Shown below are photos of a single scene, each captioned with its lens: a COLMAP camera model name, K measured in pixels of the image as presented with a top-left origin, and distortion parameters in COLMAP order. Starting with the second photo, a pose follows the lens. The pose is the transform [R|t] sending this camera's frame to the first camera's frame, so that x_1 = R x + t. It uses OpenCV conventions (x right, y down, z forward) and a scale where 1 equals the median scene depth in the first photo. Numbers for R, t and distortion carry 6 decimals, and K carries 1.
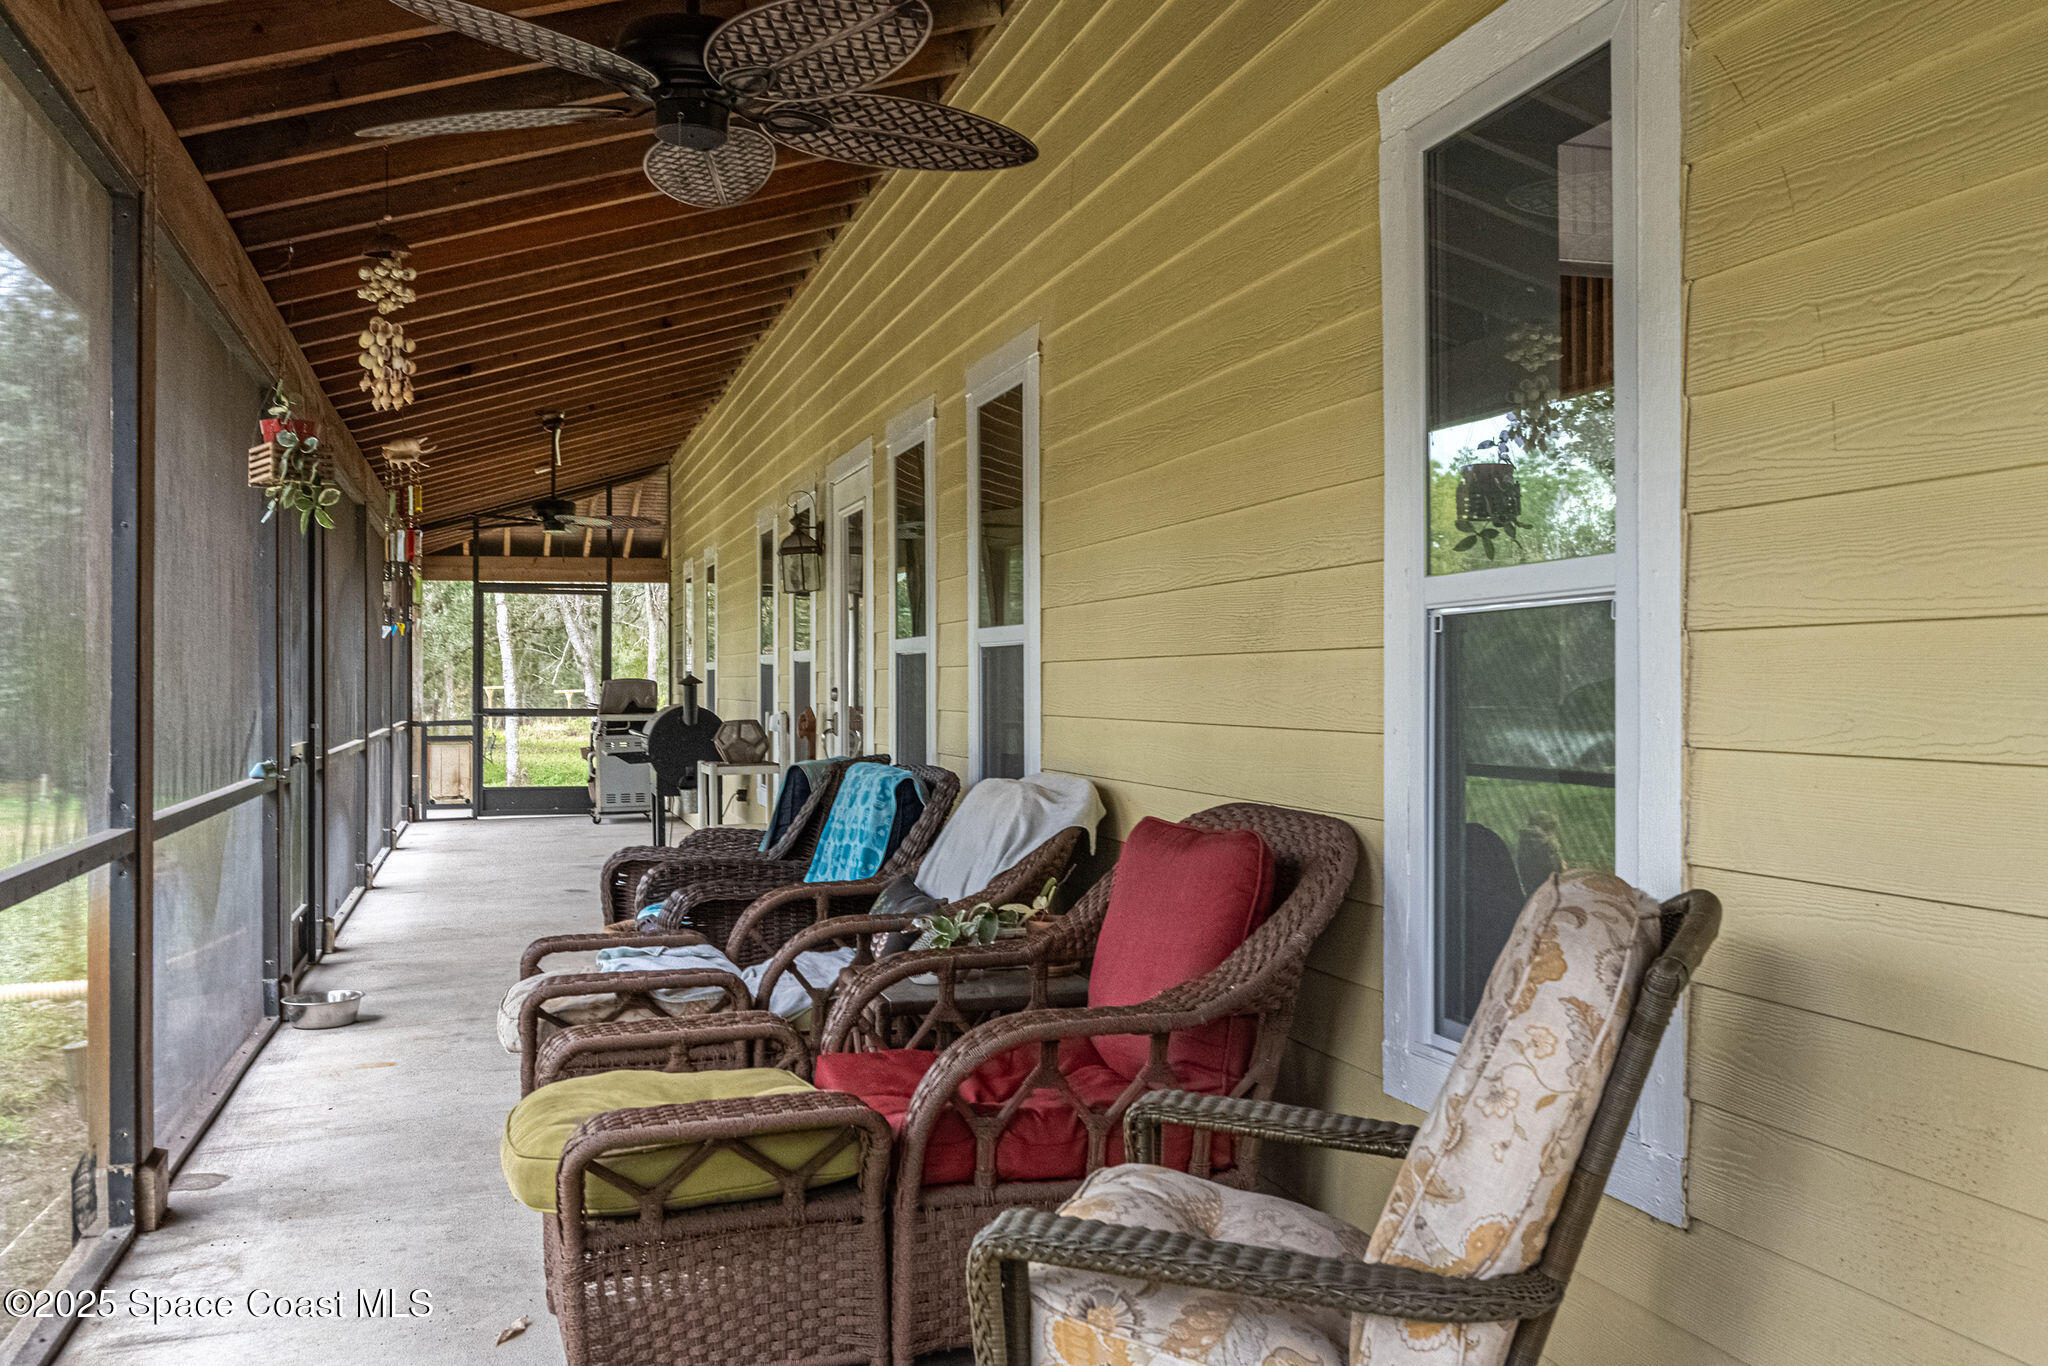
lens RADIAL K [[1768.4, 0, 1026.8], [0, 1768.4, 682.9], [0, 0, 1]] dist [-0.006167, -0.009948]
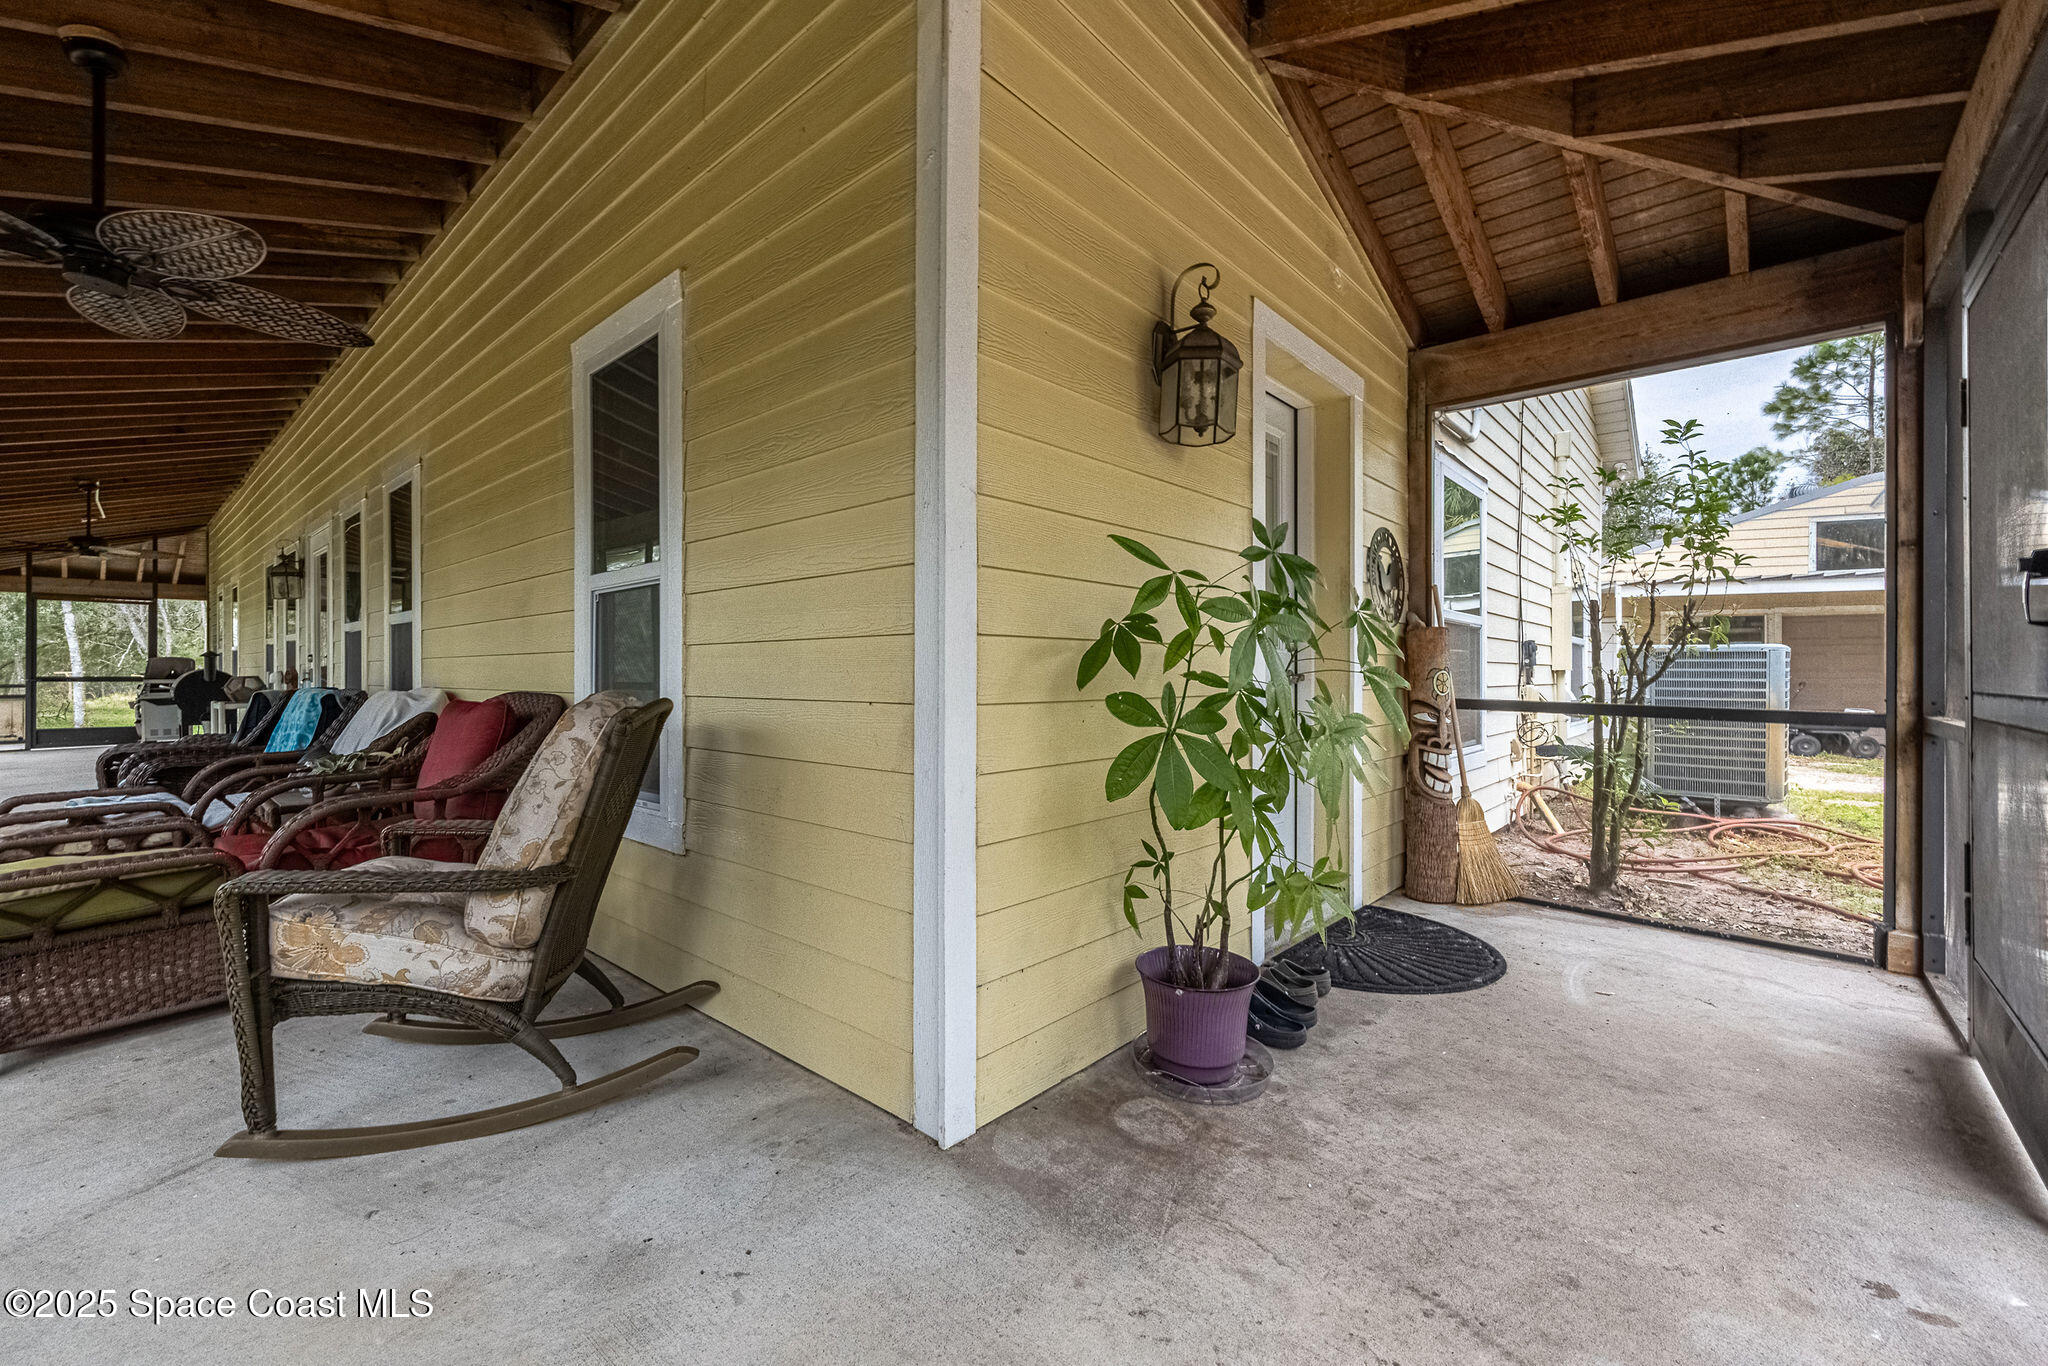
lens RADIAL K [[817.8, 0, 1023.6], [0, 817.8, 678.0], [0, 0, 1]] dist [-0.000575, -0.000478]
pose [[0.851159, -0.003799, 0.524894, 0.088867], [0.003471, 0.999993, 0.001609, 0.036740], [-0.524896, 0.000452, 0.851166, -0.062164]]
